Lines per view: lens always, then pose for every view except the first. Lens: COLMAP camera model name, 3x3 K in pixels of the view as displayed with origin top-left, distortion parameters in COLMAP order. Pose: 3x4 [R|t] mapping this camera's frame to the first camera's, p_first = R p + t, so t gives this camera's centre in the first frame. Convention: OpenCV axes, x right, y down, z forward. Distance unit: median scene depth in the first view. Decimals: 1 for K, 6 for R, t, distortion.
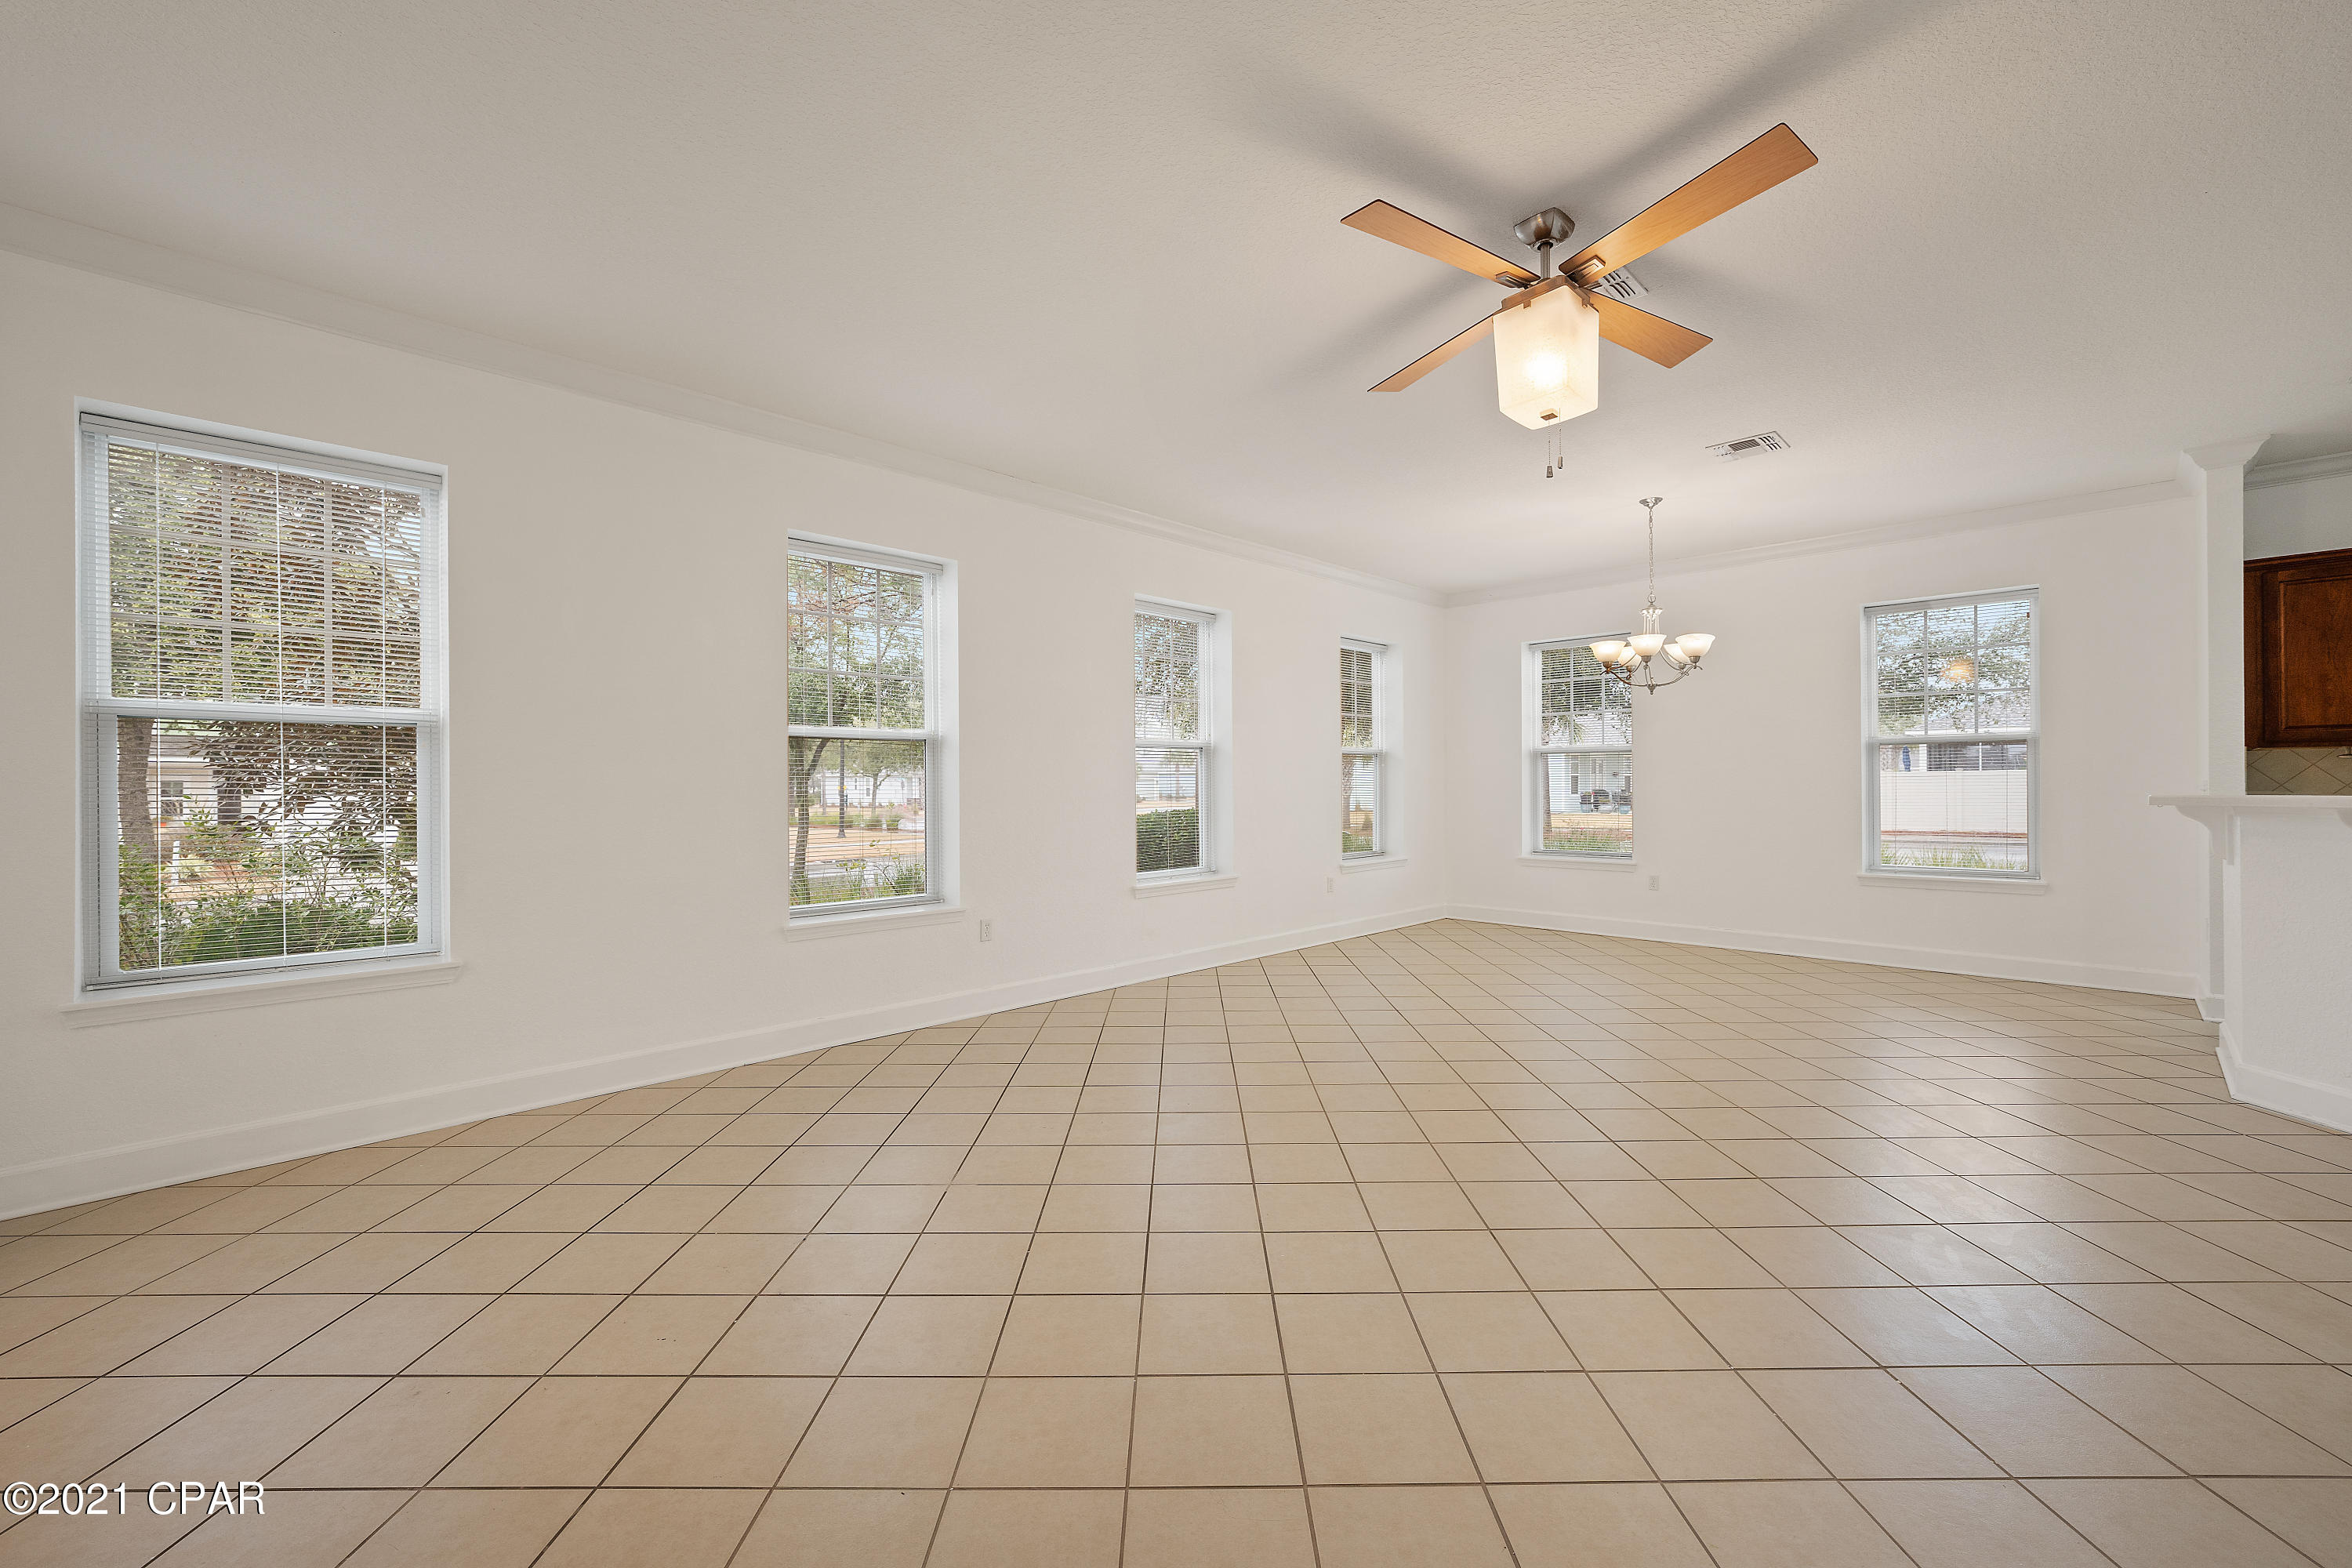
lens RADIAL K [[908.0, 0, 1182.6], [0, 908.0, 783.8], [0, 0, 1]] dist [0.000812, 0.000083]
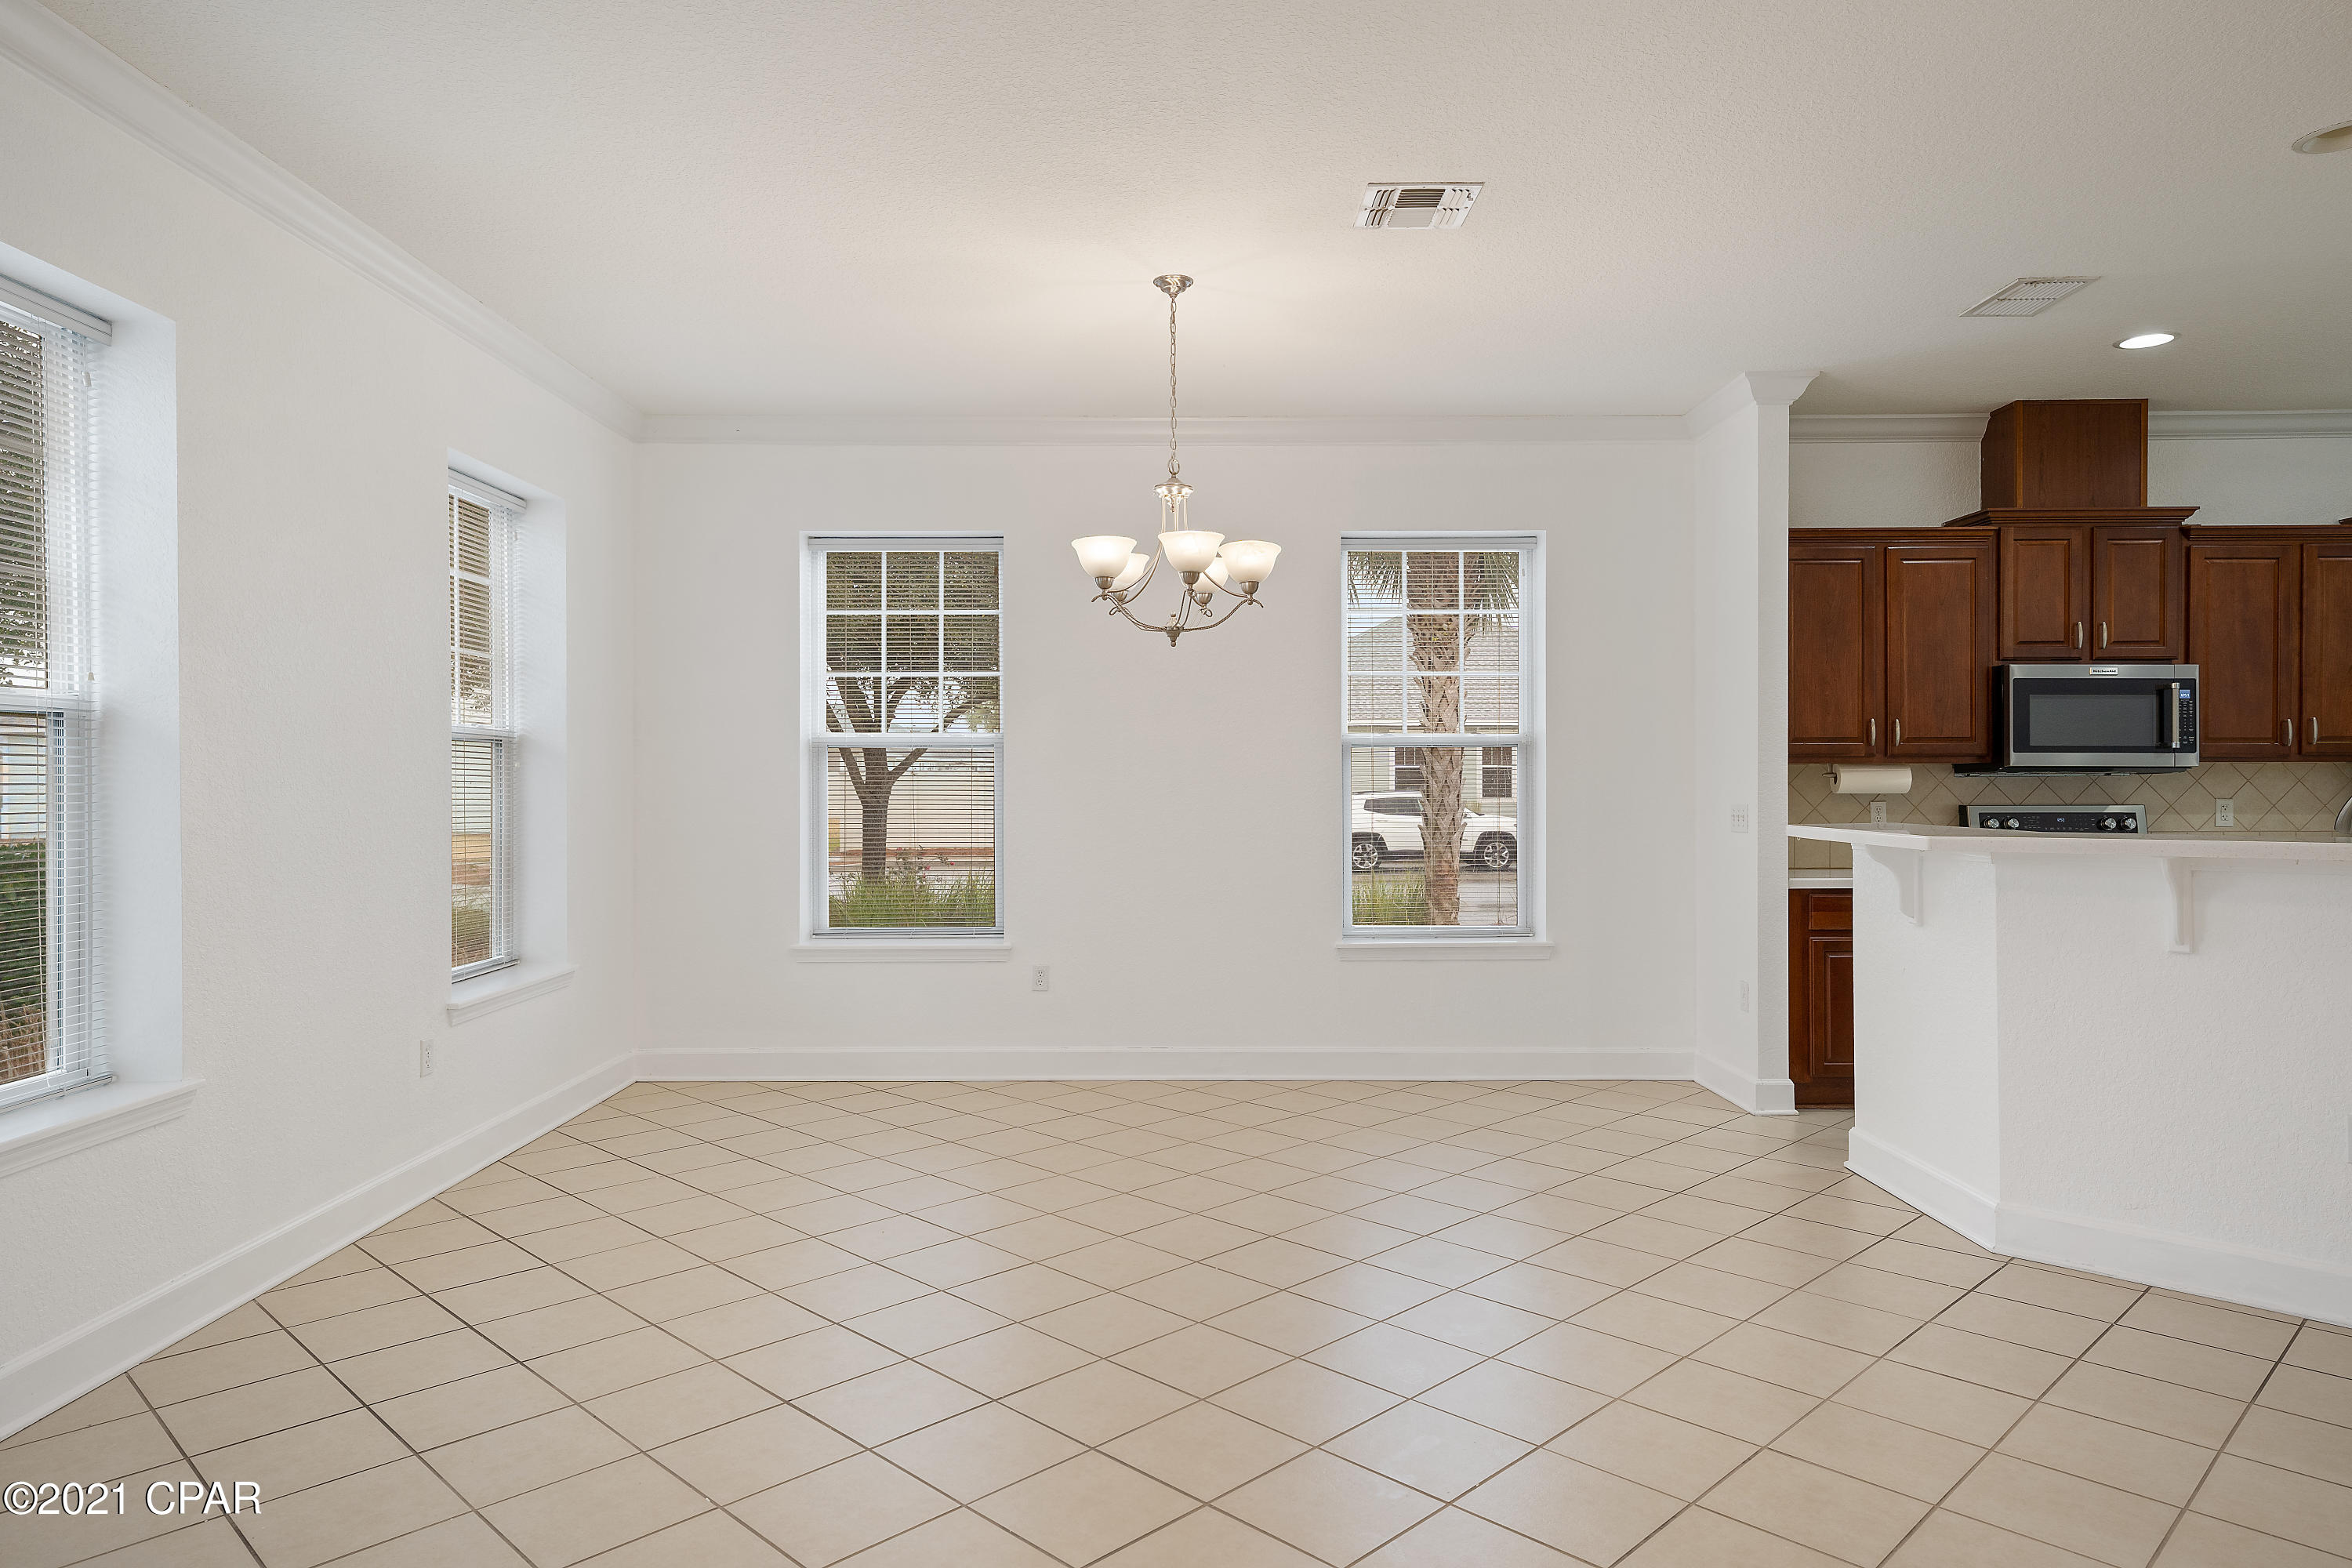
lens RADIAL K [[1435.1, 0, 1186.6], [0, 1435.1, 772.4], [0, 0, 1]] dist [0.001935, 0.003755]
pose [[0.710812, 0.006901, 0.703348, -0.057058], [-0.001471, 0.999964, -0.008325, -0.014960], [-0.703381, 0.004883, 0.710797, 0.337530]]
